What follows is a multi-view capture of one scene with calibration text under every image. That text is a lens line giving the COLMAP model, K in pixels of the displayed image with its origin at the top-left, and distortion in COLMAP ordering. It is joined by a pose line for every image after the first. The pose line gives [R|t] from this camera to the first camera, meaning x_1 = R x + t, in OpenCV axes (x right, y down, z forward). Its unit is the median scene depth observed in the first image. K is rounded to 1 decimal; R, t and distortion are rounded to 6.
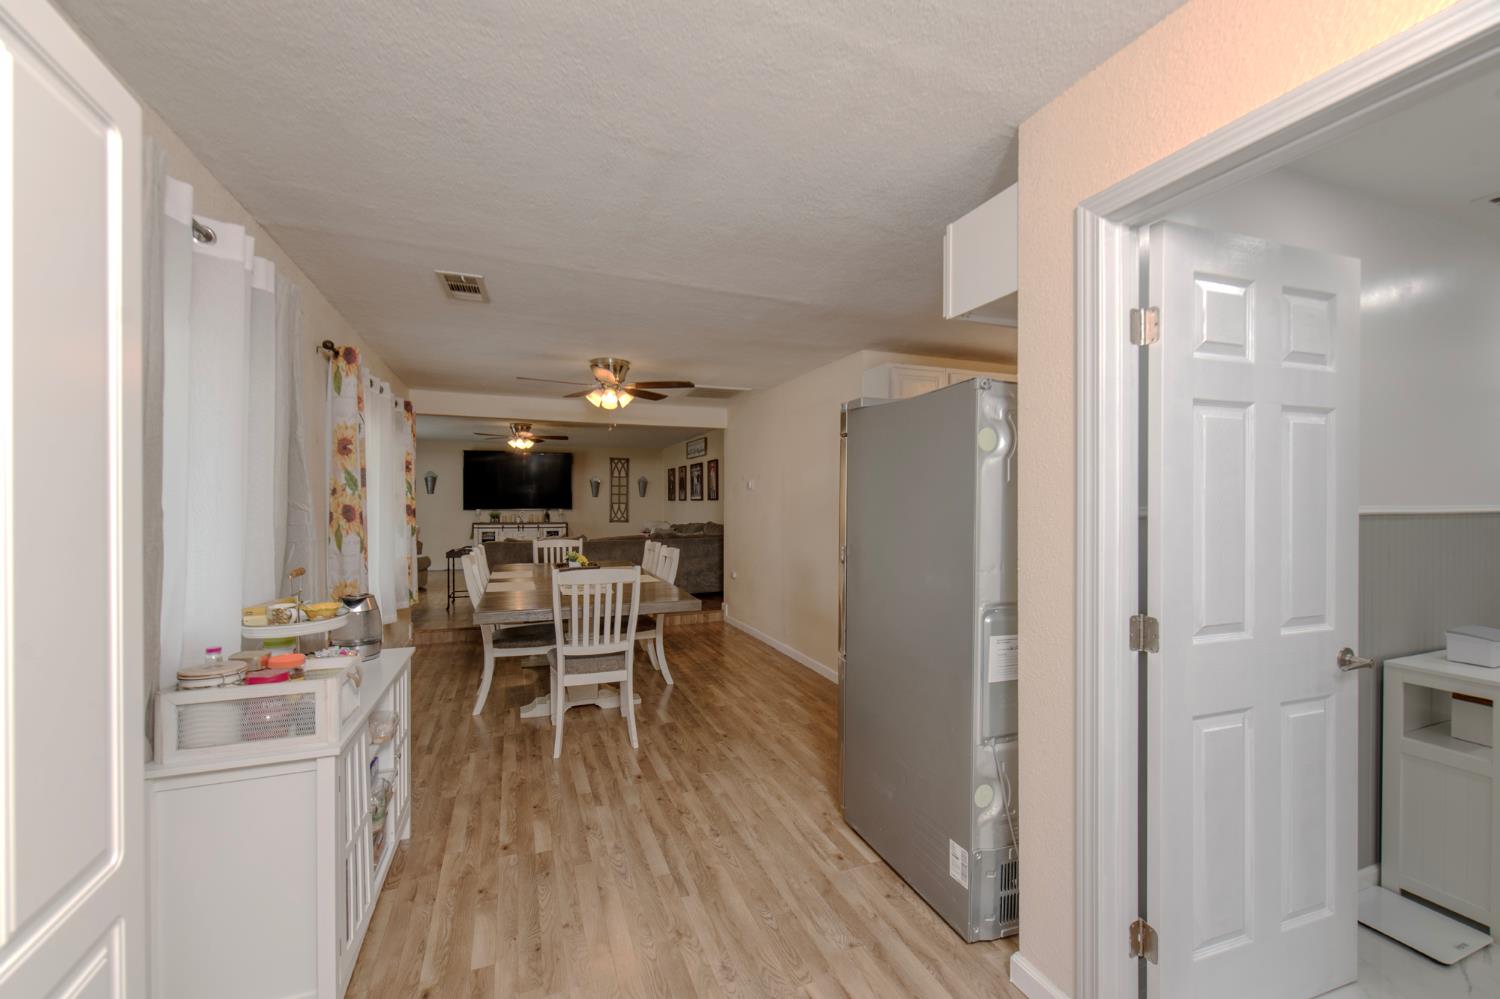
lens RADIAL K [[627.0, 0, 750.0], [0, 627.0, 499.5], [0, 0, 1]] dist [-0.001030, -0.000140]
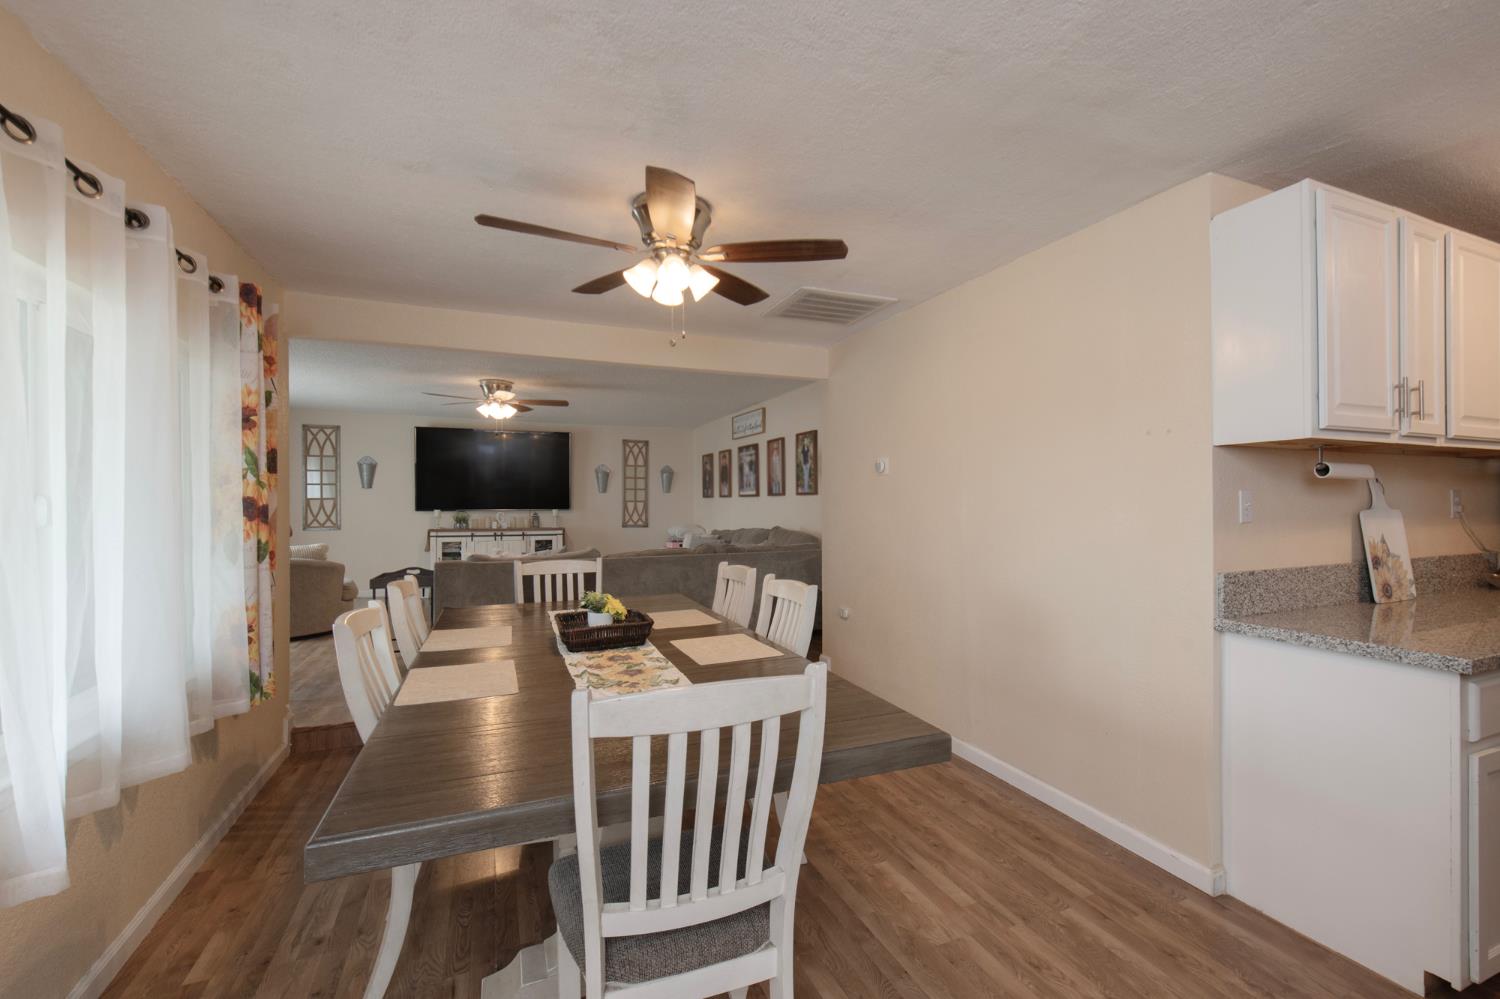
lens RADIAL K [[563.8, 0, 750.0], [0, 563.8, 499.5], [0, 0, 1]] dist [-0.006644, 0.000111]
pose [[0.998366, -0.002820, 0.057070, -0.129970], [0.003147, 0.999979, -0.005643, 0.009277], [-0.057052, 0.005814, 0.998354, 0.384515]]
